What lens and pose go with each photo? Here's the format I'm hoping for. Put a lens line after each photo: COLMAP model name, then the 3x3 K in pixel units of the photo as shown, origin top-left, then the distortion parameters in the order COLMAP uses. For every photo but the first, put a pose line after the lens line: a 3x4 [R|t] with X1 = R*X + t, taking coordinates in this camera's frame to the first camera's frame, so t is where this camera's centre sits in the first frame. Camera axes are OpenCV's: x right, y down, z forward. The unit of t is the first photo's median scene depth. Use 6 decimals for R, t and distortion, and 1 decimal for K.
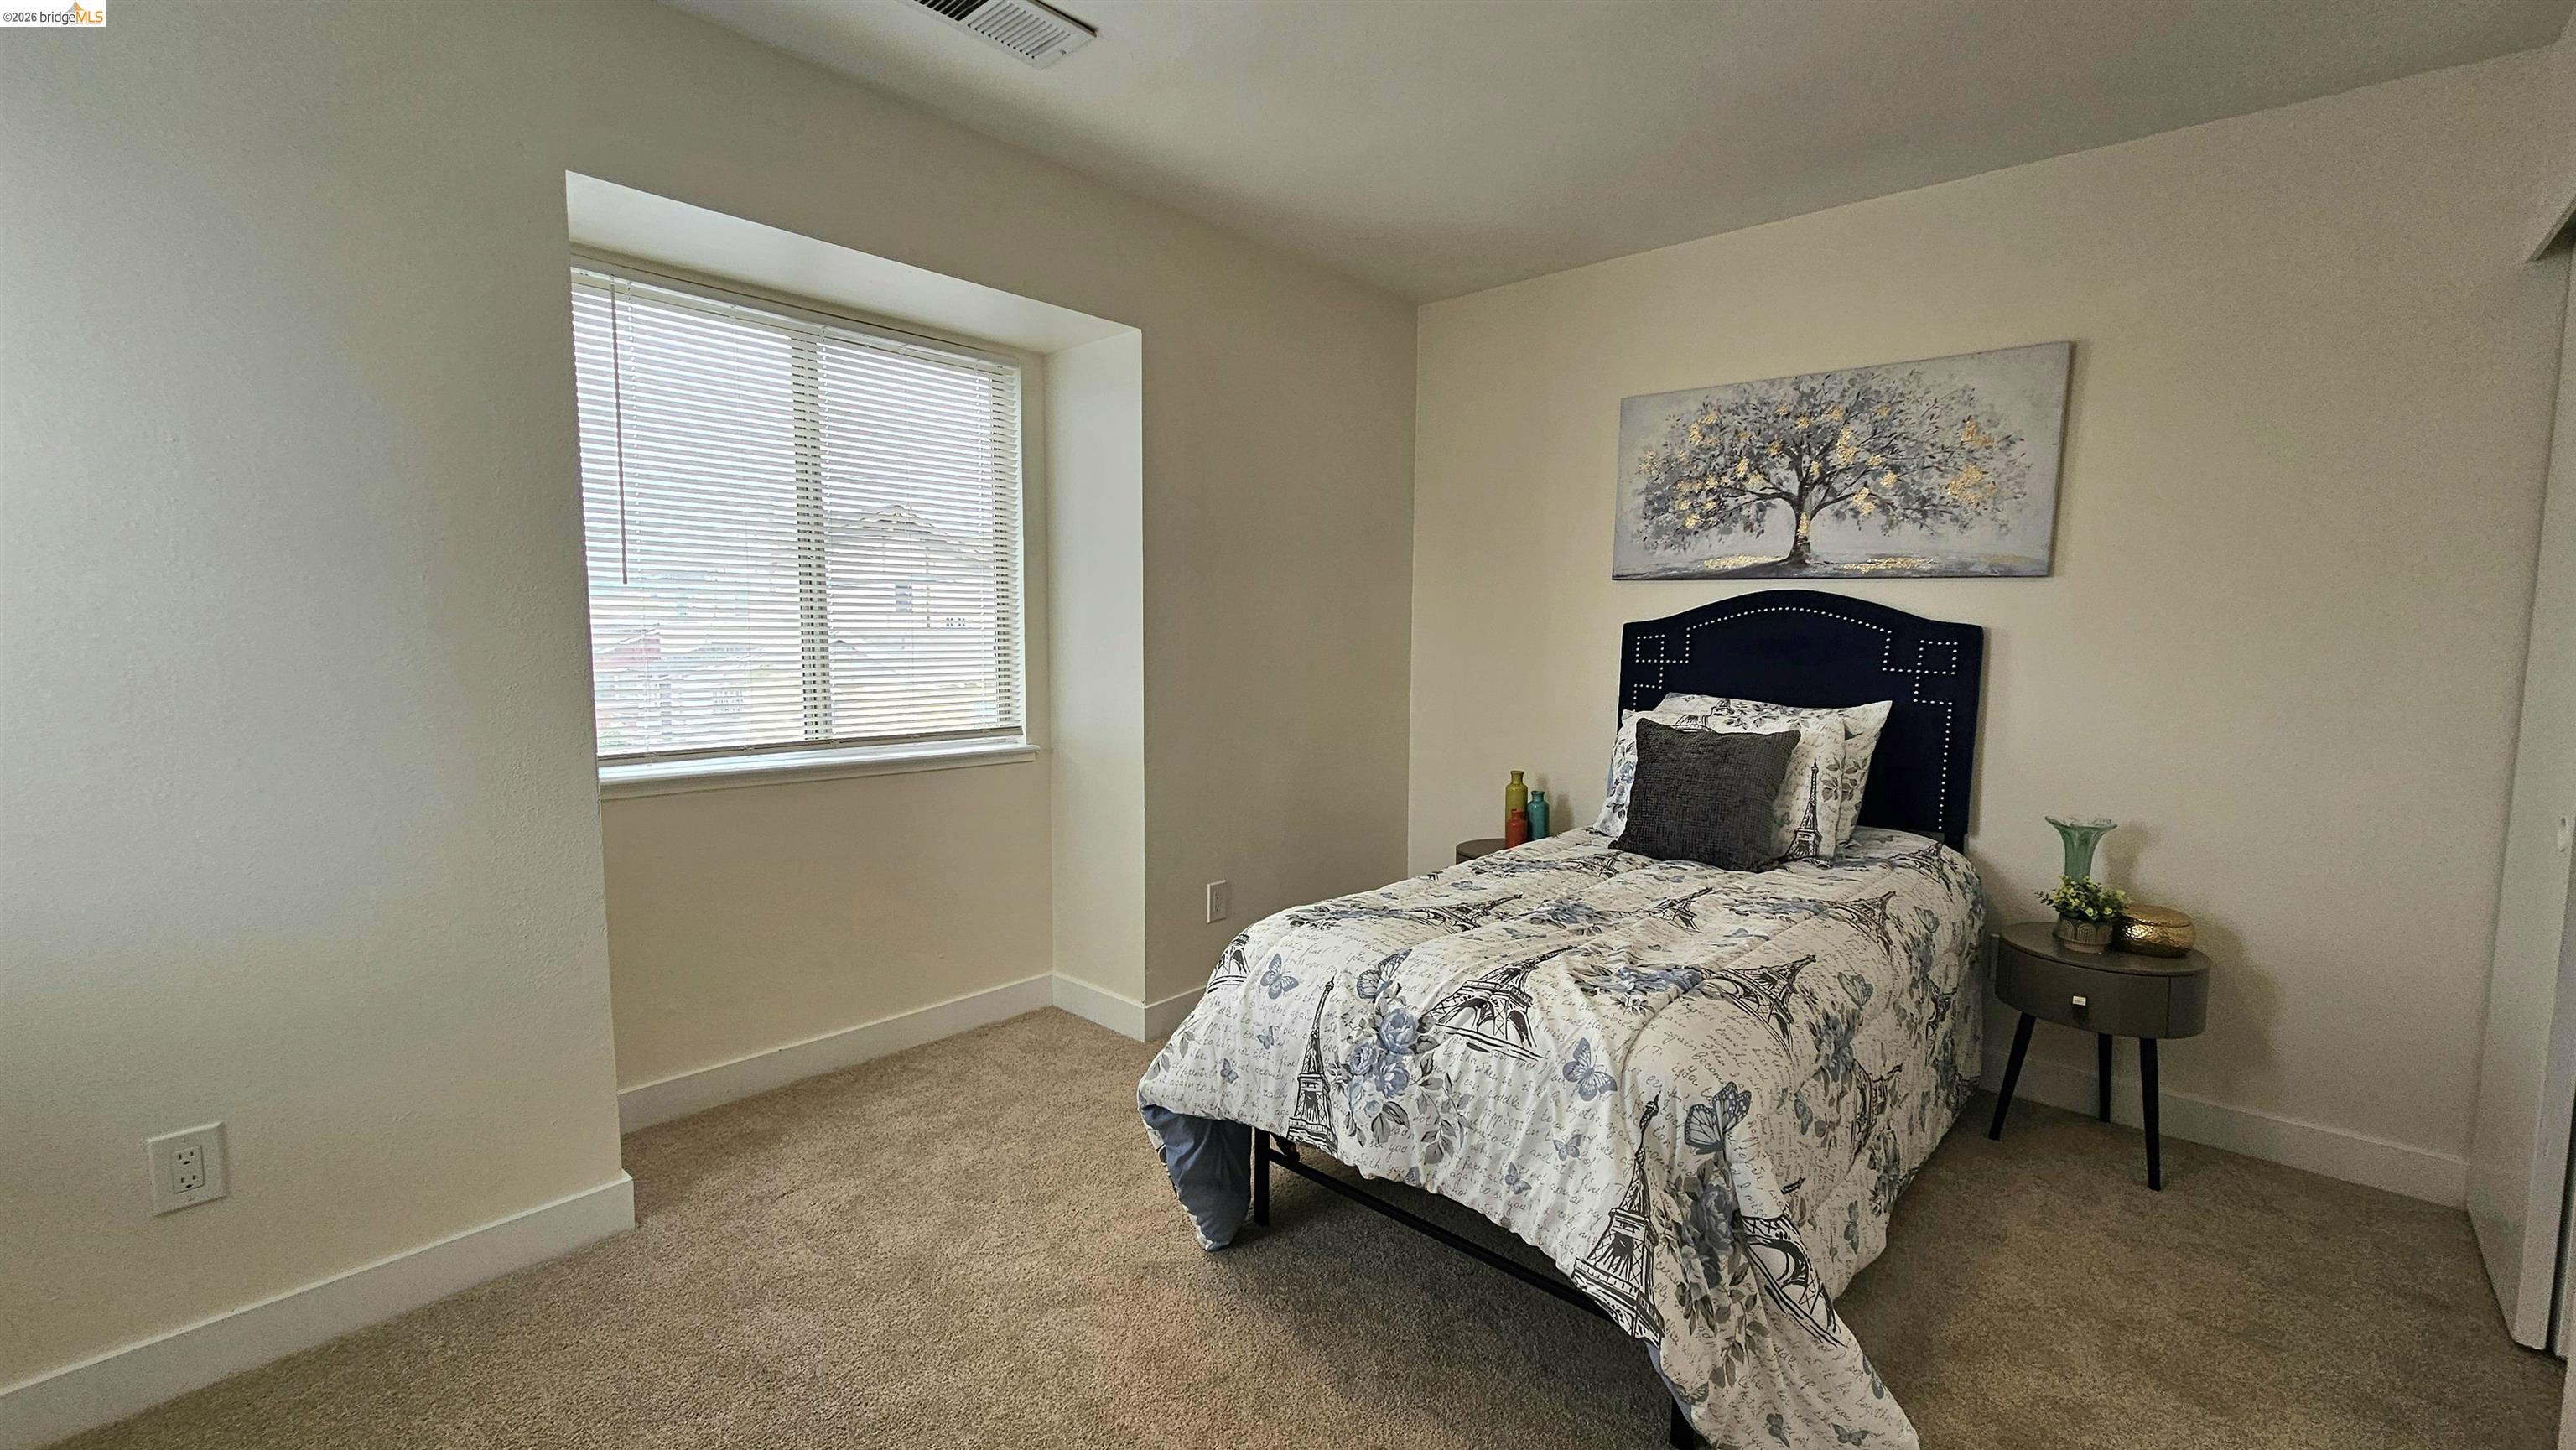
lens RADIAL K [[1042.1, 0, 1292.9], [0, 1042.1, 721.7], [0, 0, 1]] dist [-0.003554, -0.000784]
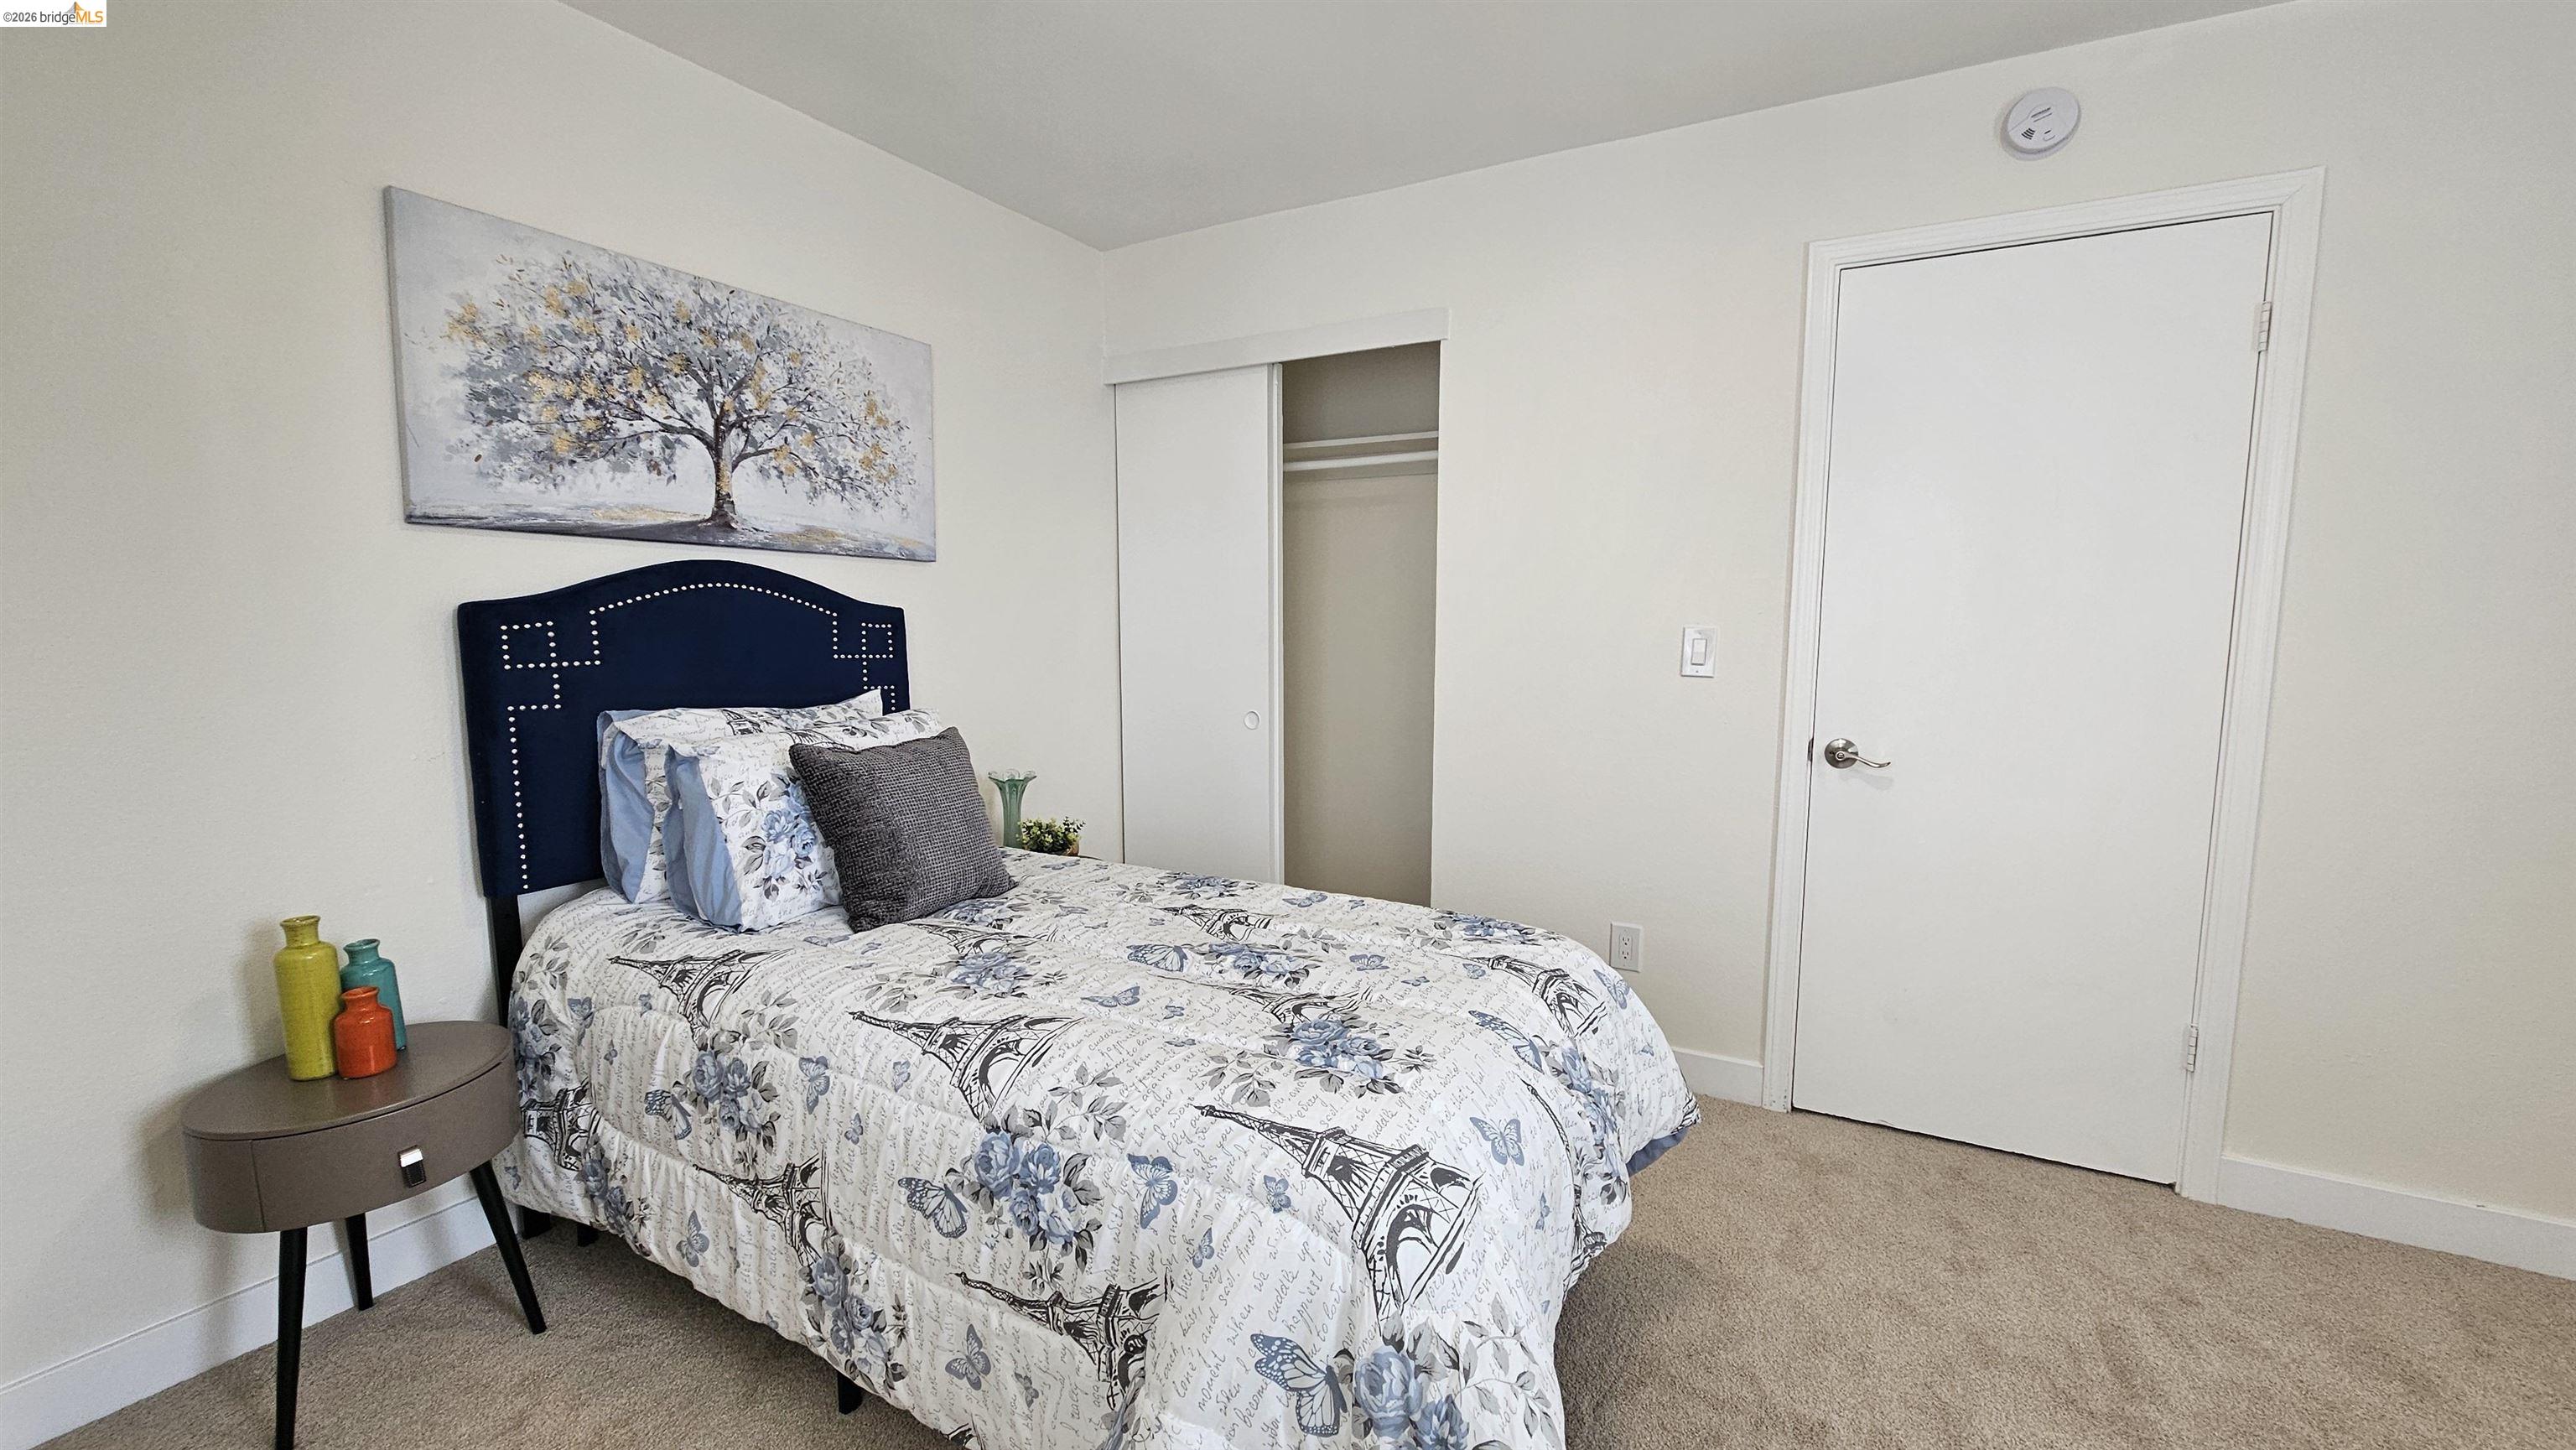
lens RADIAL K [[1042.1, 0, 1295.6], [0, 1042.1, 734.1], [0, 0, 1]] dist [-0.003554, -0.000784]
pose [[-0.184548, -0.117503, 0.975774, -0.368473], [0.086539, 0.987028, 0.135225, -0.067246], [-0.979006, 0.109398, -0.171985, 0.733297]]
